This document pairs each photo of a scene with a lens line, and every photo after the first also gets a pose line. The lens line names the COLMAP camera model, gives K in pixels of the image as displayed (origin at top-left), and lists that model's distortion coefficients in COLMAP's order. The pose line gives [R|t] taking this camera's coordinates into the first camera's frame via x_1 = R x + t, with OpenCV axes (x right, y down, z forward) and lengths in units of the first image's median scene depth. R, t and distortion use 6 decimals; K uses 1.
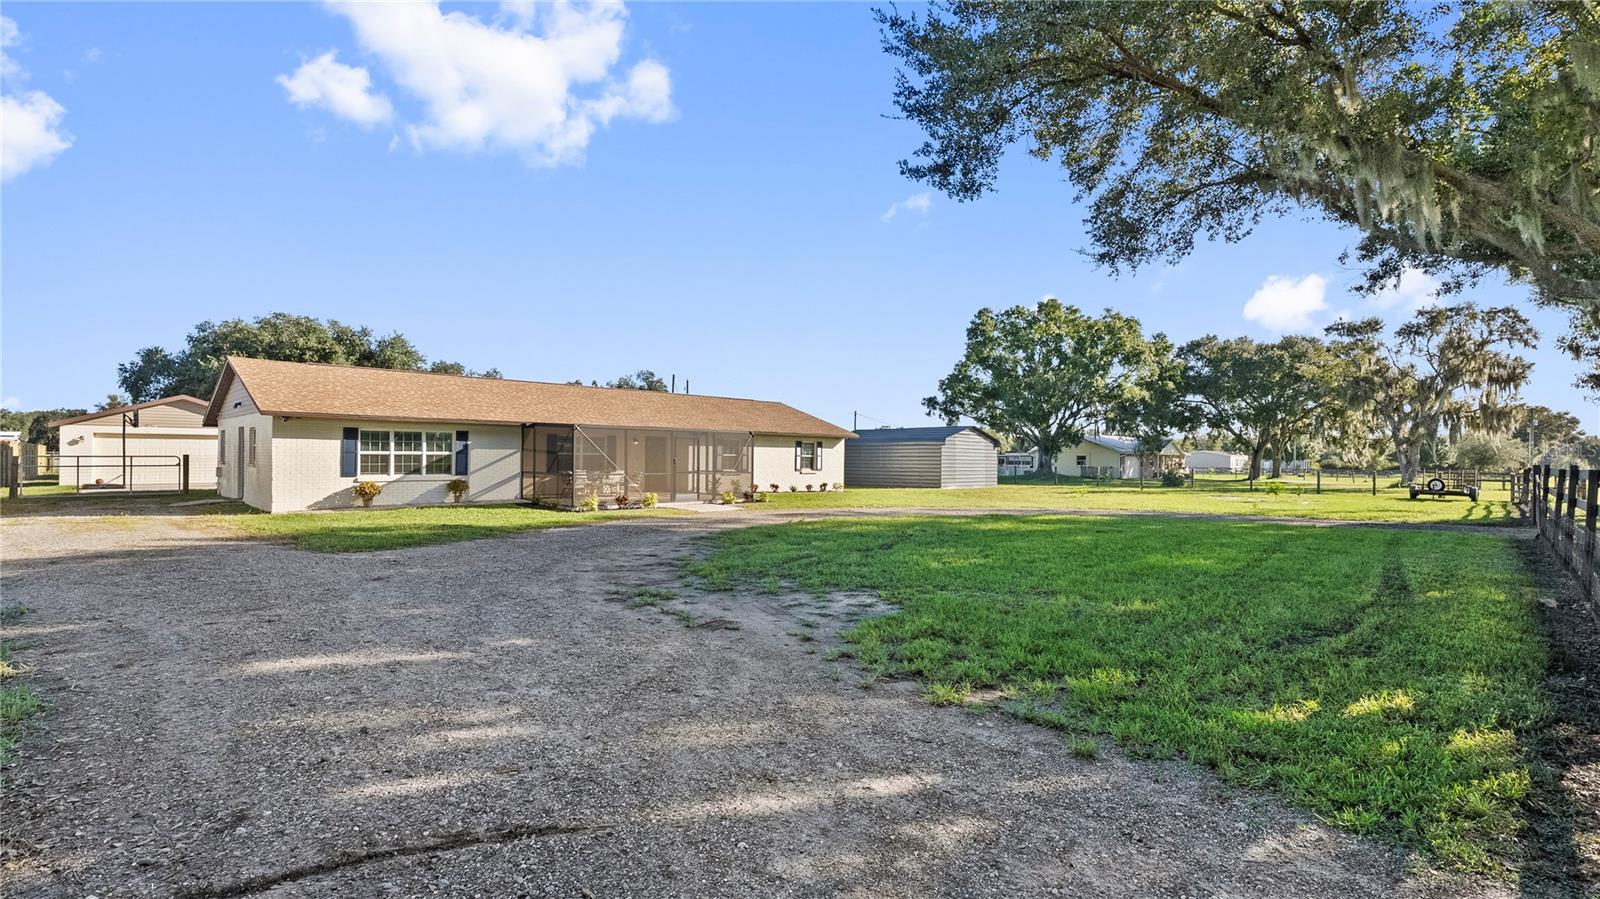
lens RADIAL K [[683.0, 0, 796.0], [0, 683.0, 445.1], [0, 0, 1]] dist [-0.000638, 0.000093]
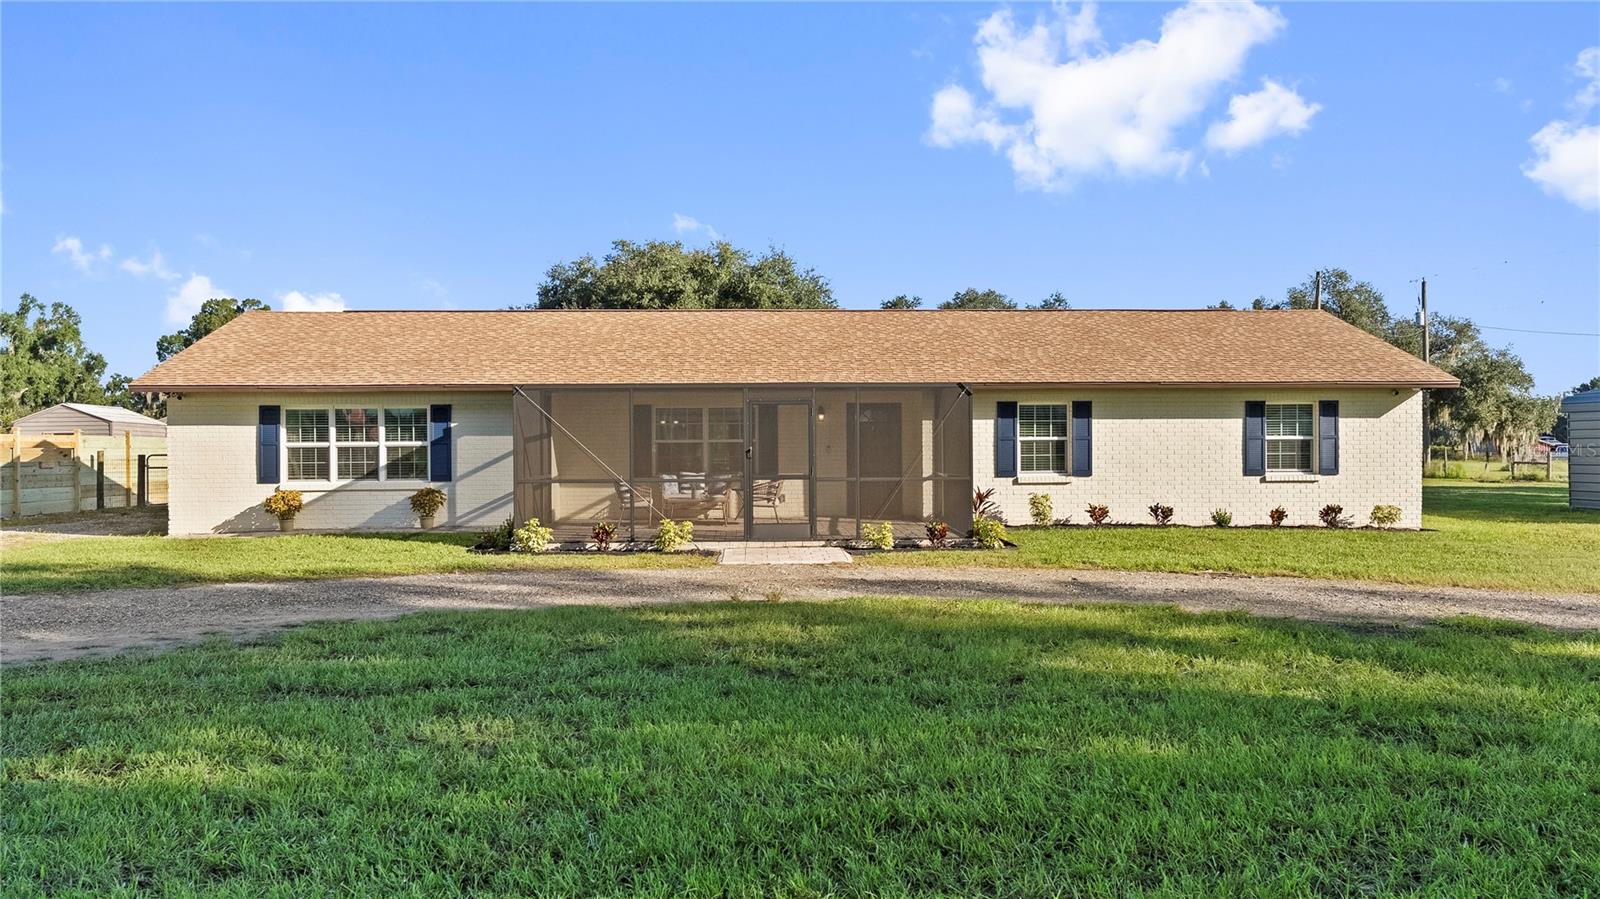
lens RADIAL K [[1216.7, 0, 800.0], [0, 1216.7, 449.5], [0, 0, 1]] dist [0.004305, 0.001083]
pose [[0.760374, -0.008484, -0.649430, 0.421172], [0.022919, 0.999642, 0.013775, 0.009767], [0.649081, -0.025358, 0.760297, 0.413333]]
